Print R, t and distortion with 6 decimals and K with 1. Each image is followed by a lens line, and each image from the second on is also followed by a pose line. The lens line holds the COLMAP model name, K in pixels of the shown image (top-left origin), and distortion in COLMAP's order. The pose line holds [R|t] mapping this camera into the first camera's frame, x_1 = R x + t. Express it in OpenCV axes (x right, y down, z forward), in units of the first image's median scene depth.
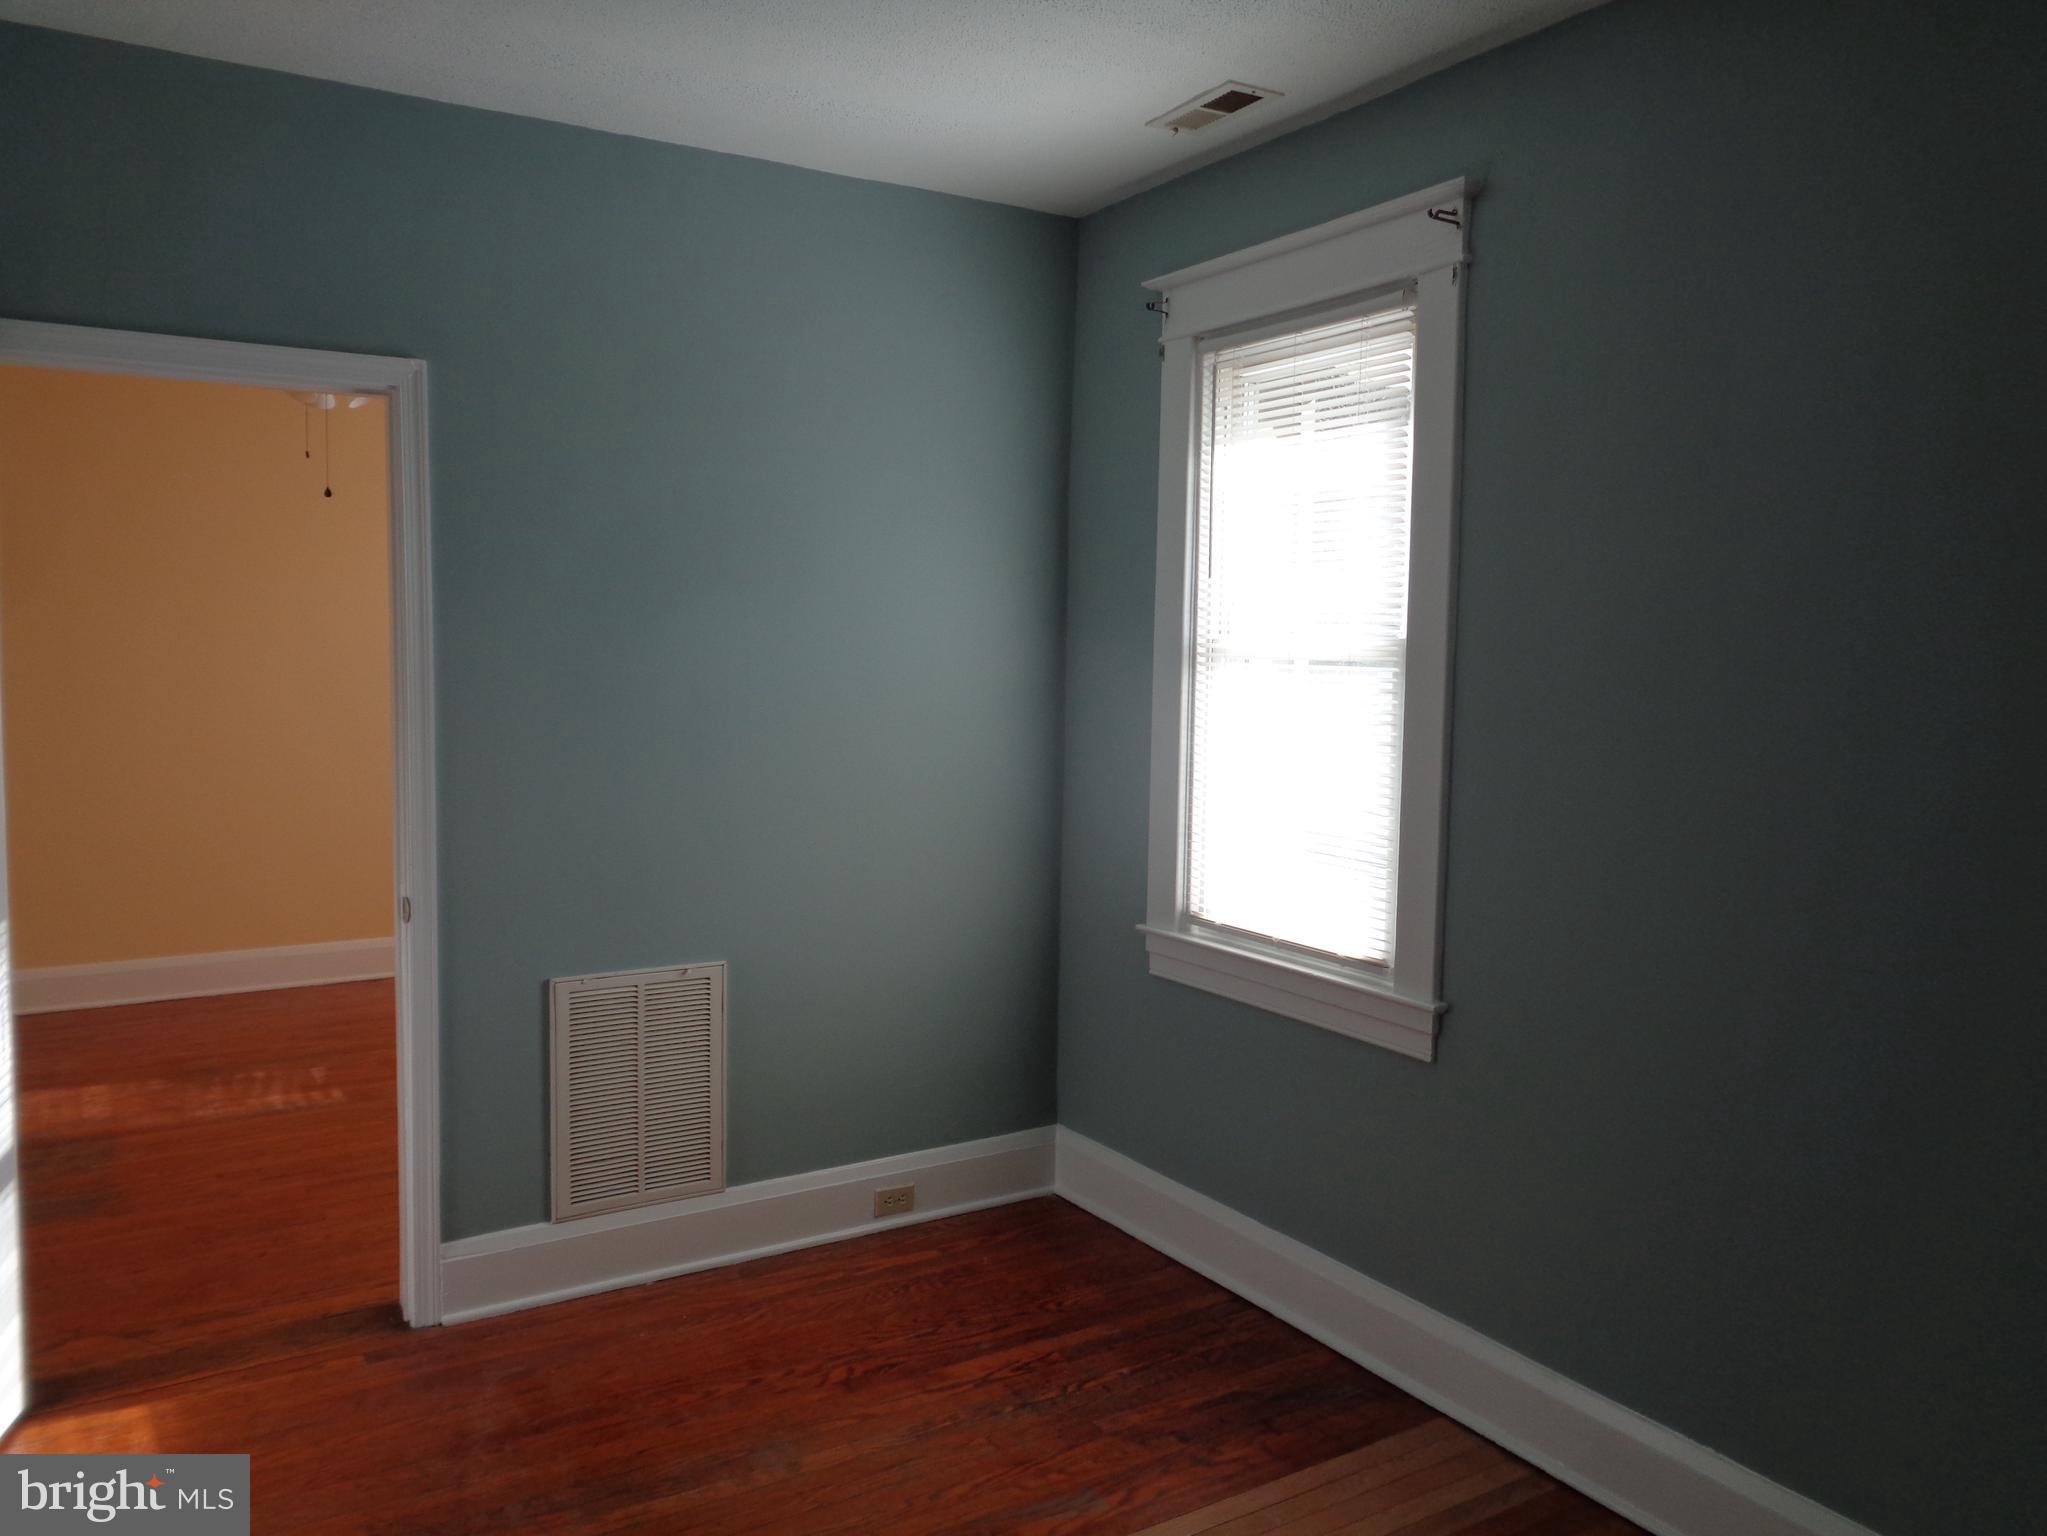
lens RADIAL K [[1538.9, 0, 1023.5], [0, 1538.9, 768.0], [0, 0, 1]] dist [-0.005684, -0.002732]
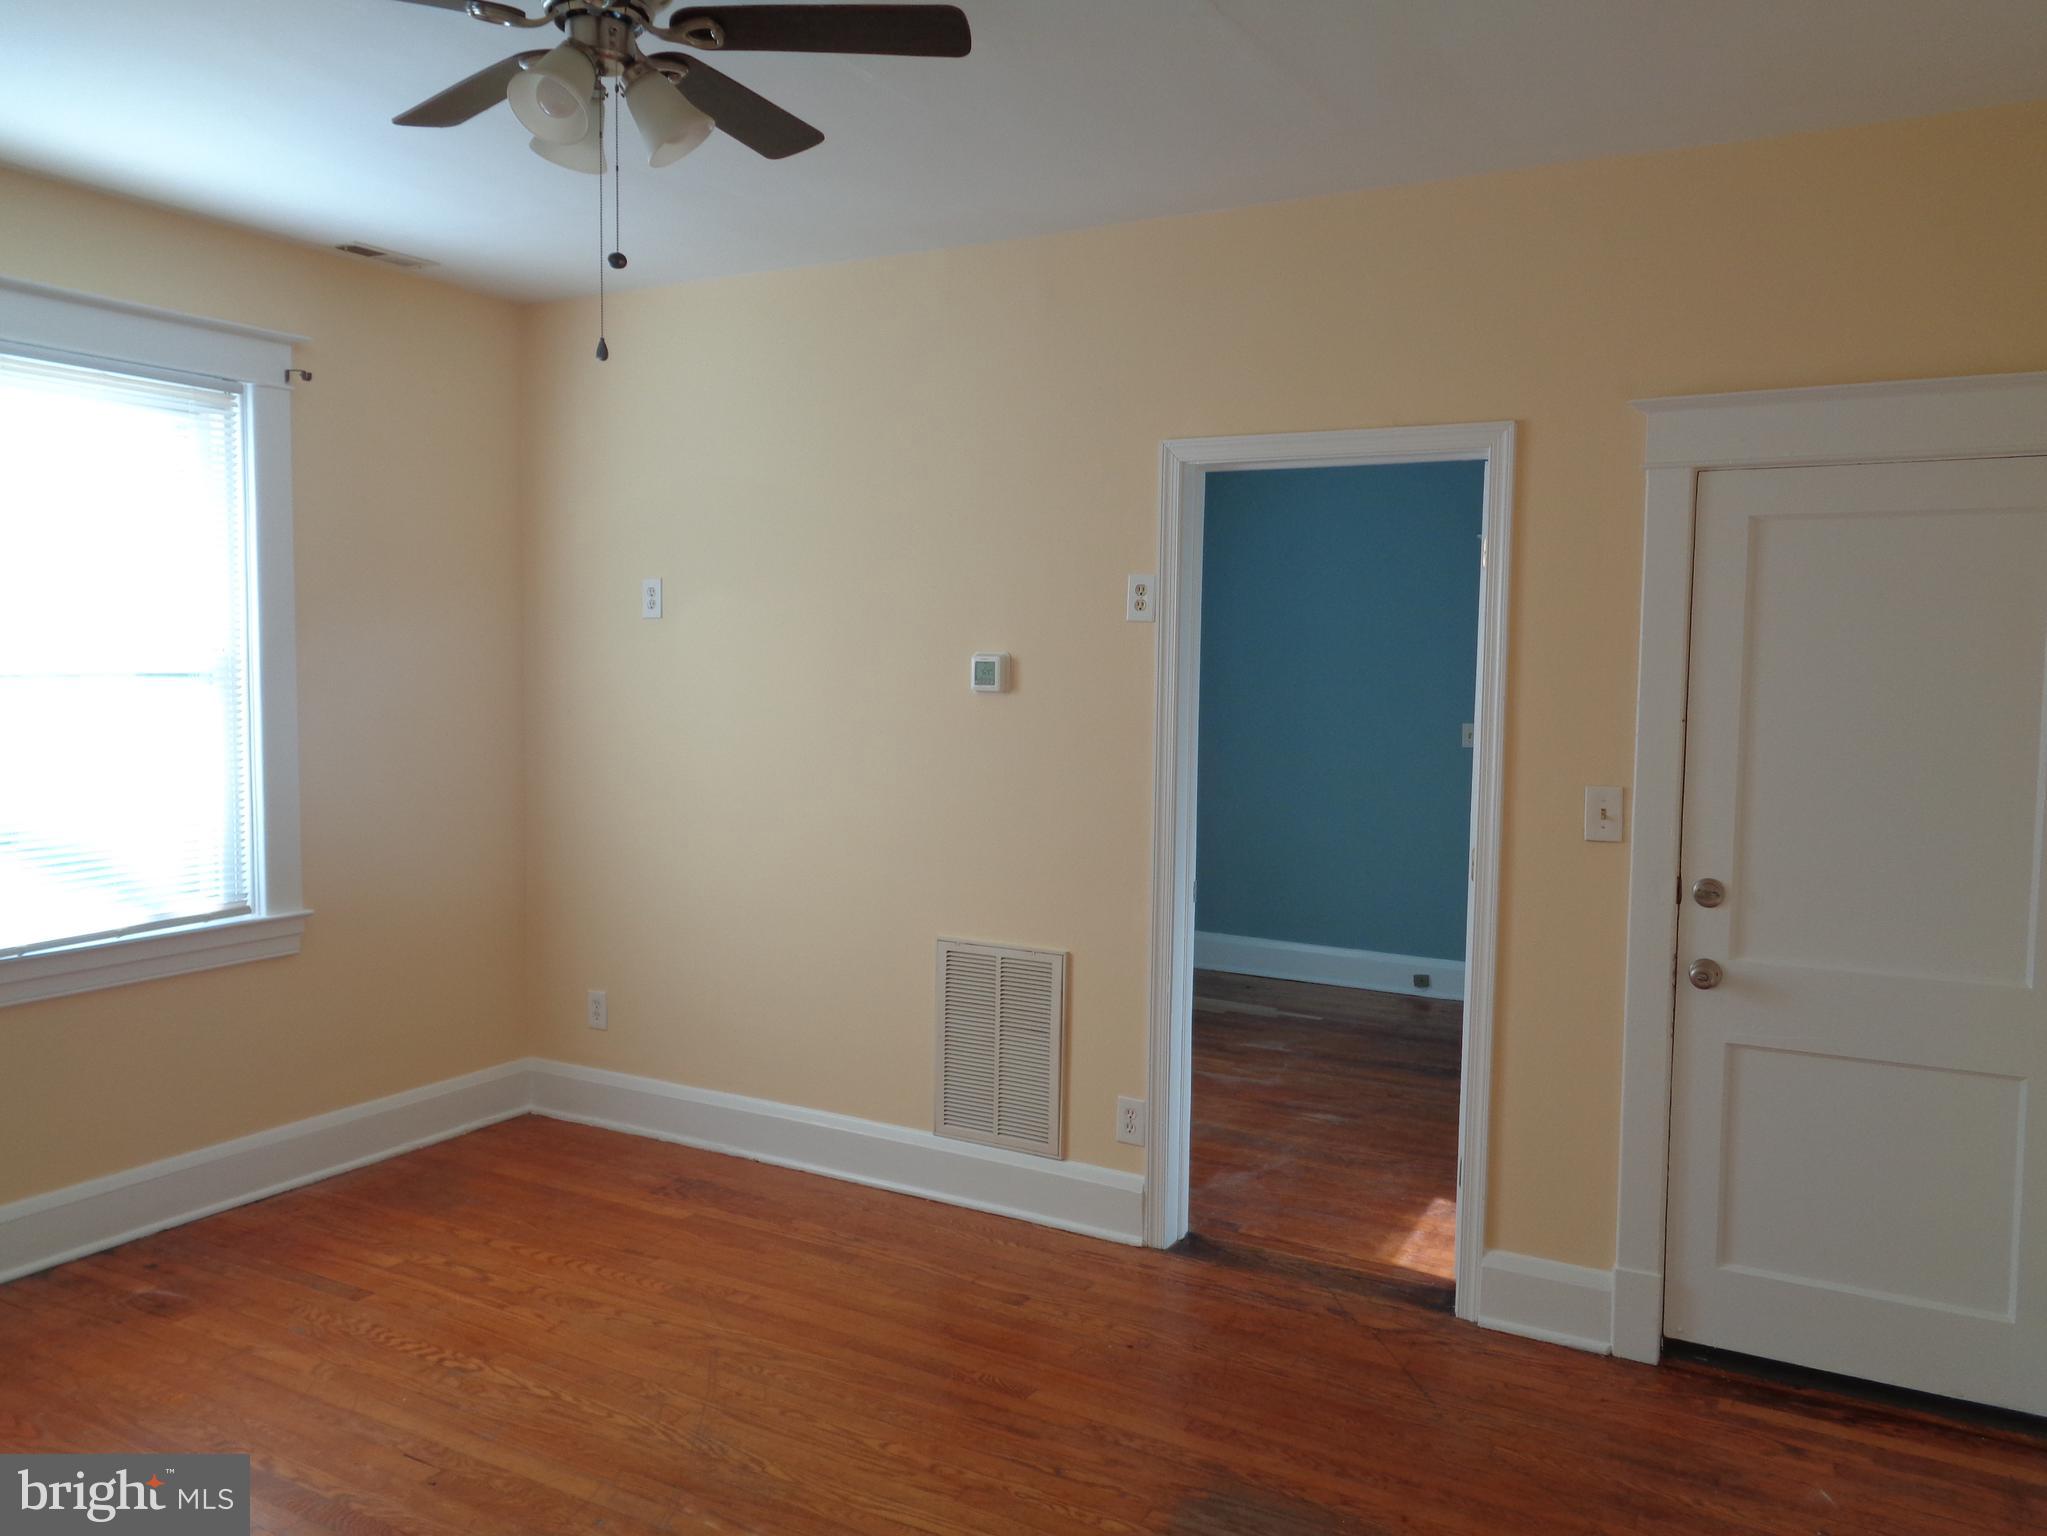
lens RADIAL K [[1538.9, 0, 1023.5], [0, 1538.9, 768.0], [0, 0, 1]] dist [-0.005684, -0.002732]
pose [[-0.477227, -0.081809, 0.874964, -1.549745], [0.052245, 0.991255, 0.121178, -0.181258], [-0.877226, 0.103542, -0.468780, 1.850628]]
